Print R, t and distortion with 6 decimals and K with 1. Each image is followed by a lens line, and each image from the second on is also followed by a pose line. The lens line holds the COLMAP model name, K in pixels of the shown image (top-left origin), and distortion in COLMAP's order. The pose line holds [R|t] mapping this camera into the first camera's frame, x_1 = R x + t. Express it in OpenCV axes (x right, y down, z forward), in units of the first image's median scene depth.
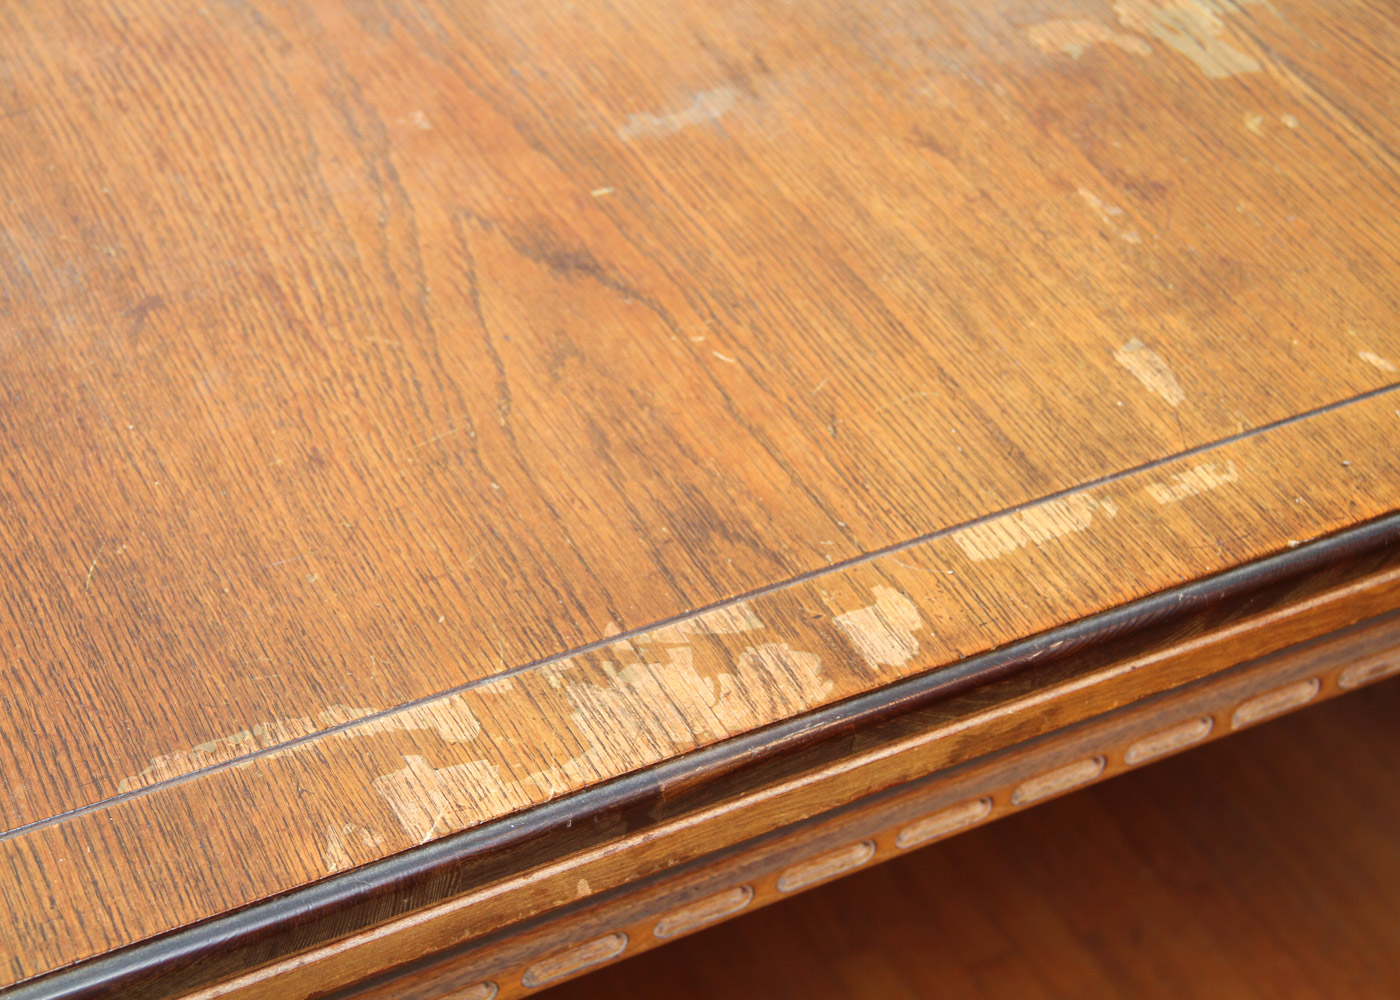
lens RADIAL K [[2835.8, 0, 702.7], [0, 2835.8, 500.9], [0, 0, 1]] dist [0.205349, 0.000000]
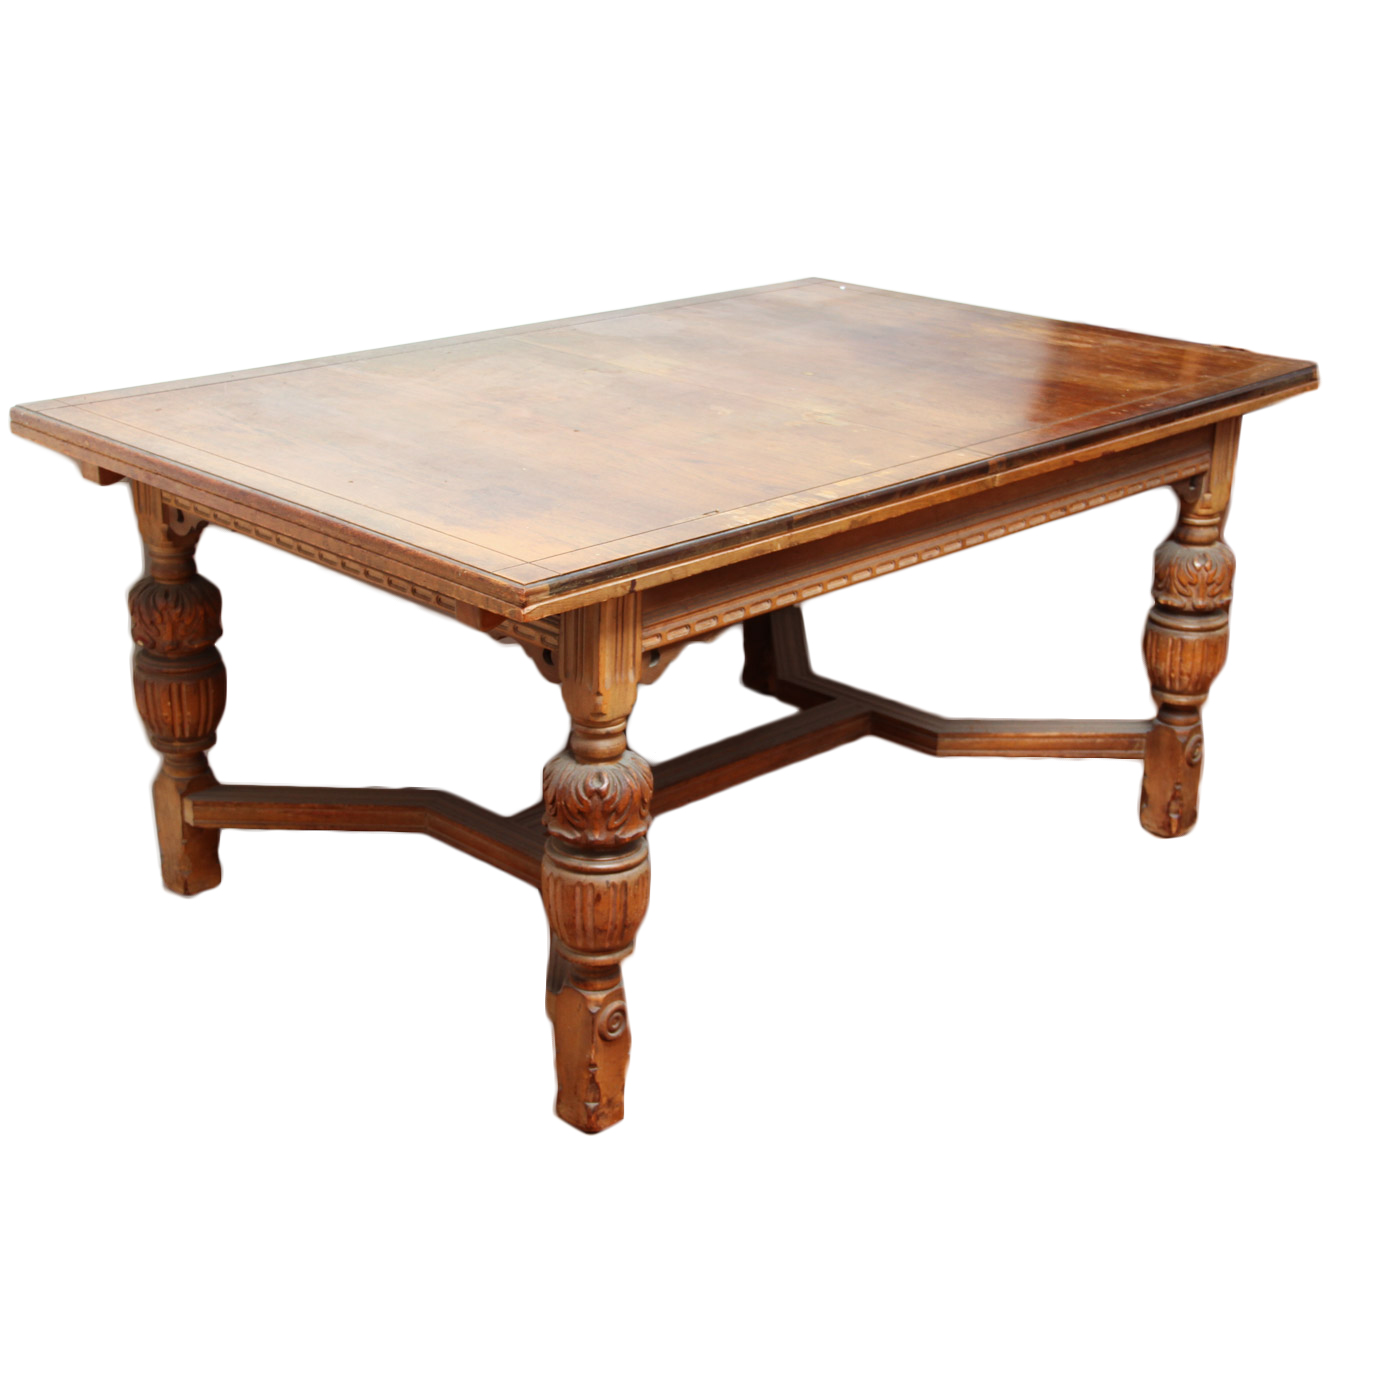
lens RADIAL K [[2194.9, 0, 677.9], [0, 2194.9, 715.1], [0, 0, 1]] dist [0.141625, 0.000000]
pose [[0.950475, -0.132899, 0.280954, -0.956995], [0.219148, 0.927577, -0.302614, 1.120683], [-0.220389, 0.349197, 0.910764, -1.498850]]
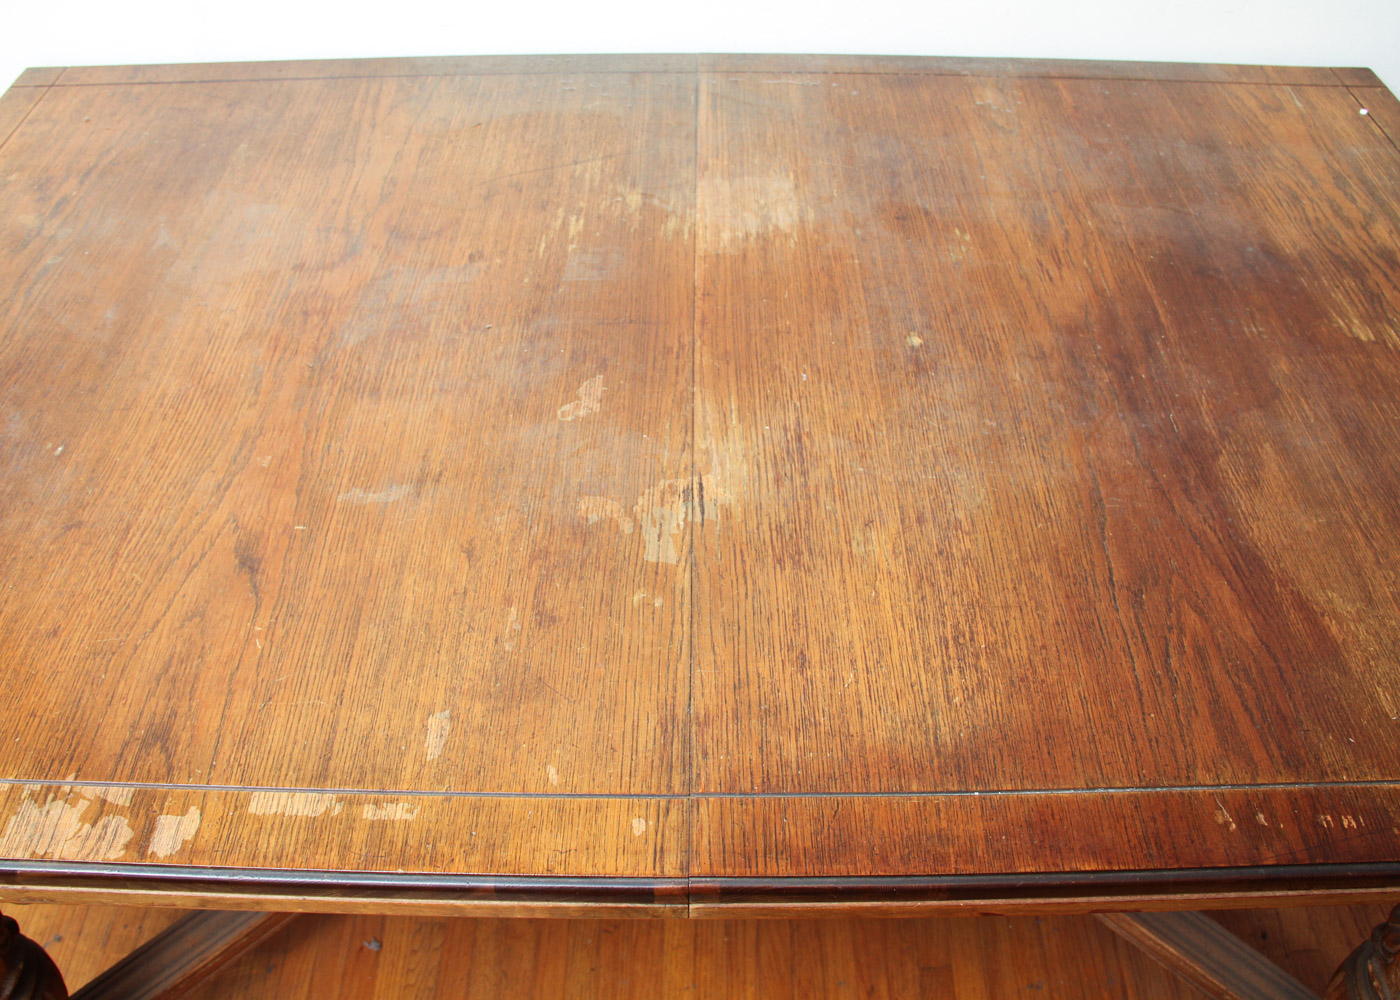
lens RADIAL K [[1218.0, 0, 699.0], [0, 1218.0, 499.7], [0, 0, 1]] dist [-0.157493, 0.075646]
pose [[0.885842, 0.298491, -0.355229, 0.549438], [-0.275484, 0.954404, 0.114984, -0.331222], [0.373354, -0.003997, 0.927680, 0.383145]]
